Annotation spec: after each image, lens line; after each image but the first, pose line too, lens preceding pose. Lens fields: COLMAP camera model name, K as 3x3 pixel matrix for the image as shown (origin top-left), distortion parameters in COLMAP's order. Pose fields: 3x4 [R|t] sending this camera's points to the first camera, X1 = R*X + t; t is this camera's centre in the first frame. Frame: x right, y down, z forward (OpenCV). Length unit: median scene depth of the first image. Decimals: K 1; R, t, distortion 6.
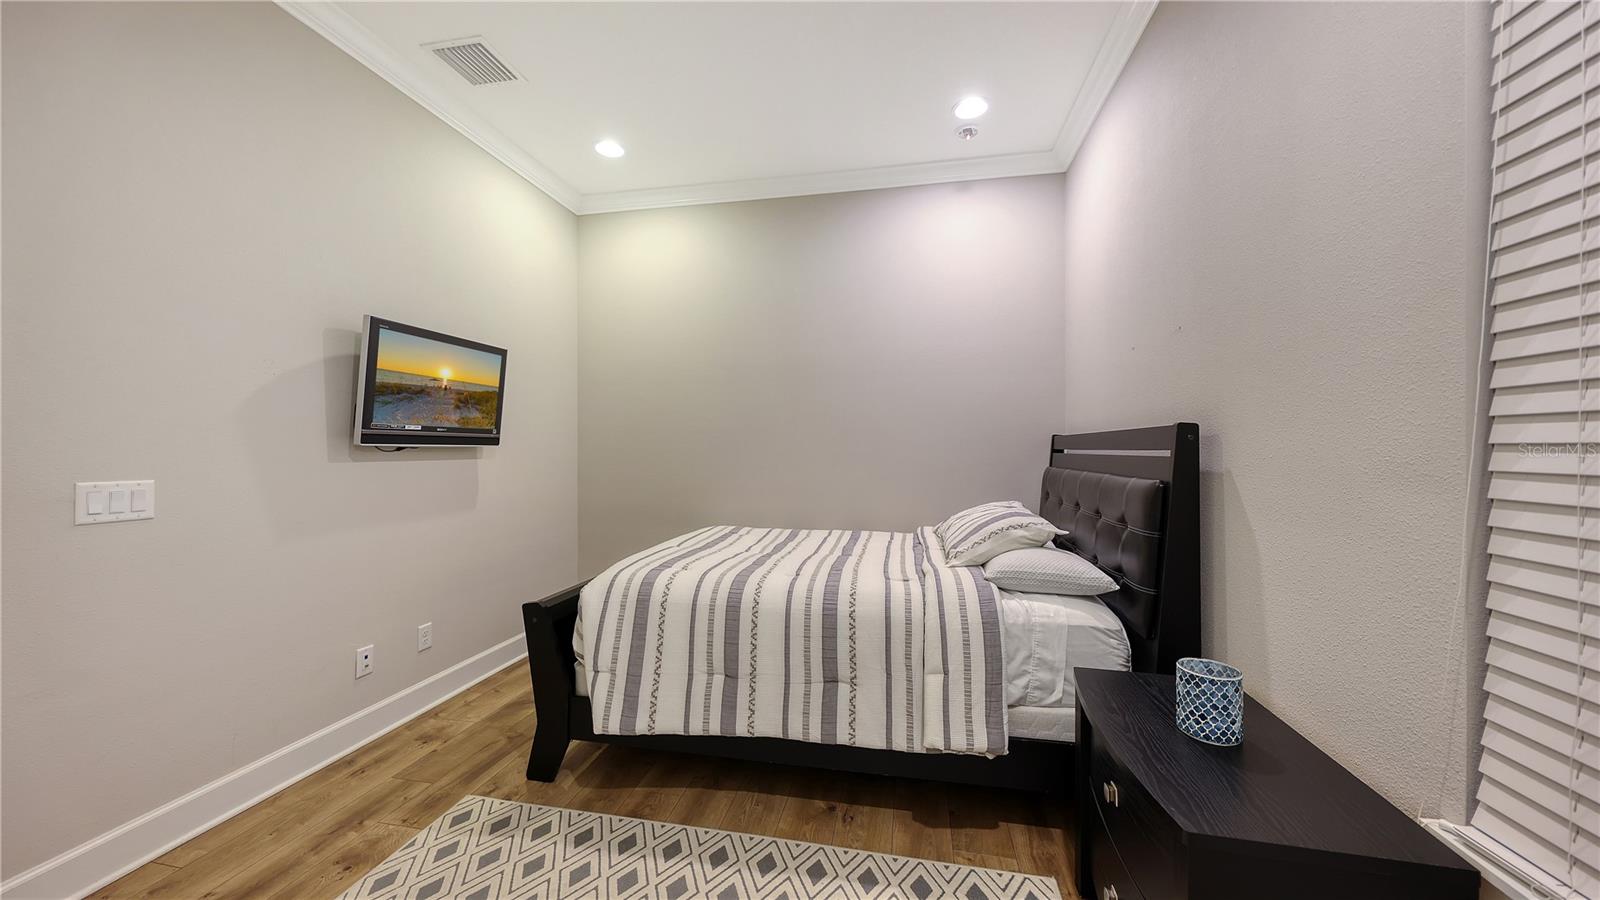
lens RADIAL K [[565.7, 0, 807.9], [0, 565.7, 445.4], [0, 0, 1]] dist [0.001286, 0.000276]
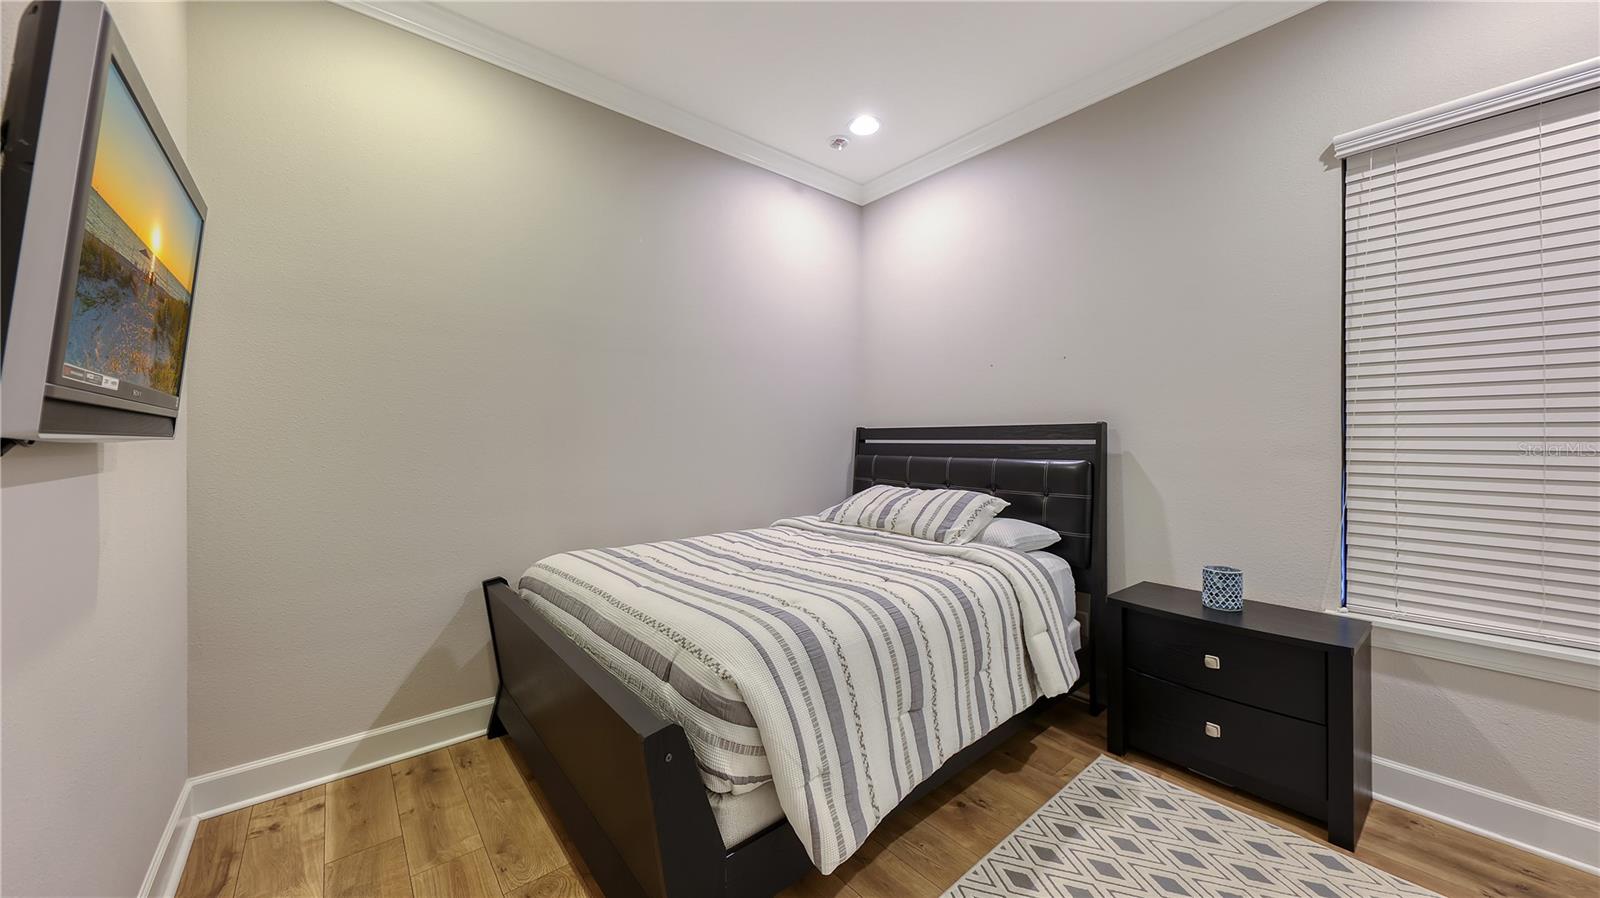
lens RADIAL K [[553.2, 0, 833.3], [0, 553.2, 431.5], [0, 0, 1]] dist [0.010989, -0.000042]
pose [[0.614521, 0.004764, 0.788886, -0.894147], [-0.002024, 0.999988, -0.004463, -0.005784], [-0.788898, 0.001146, 0.614523, 0.597141]]
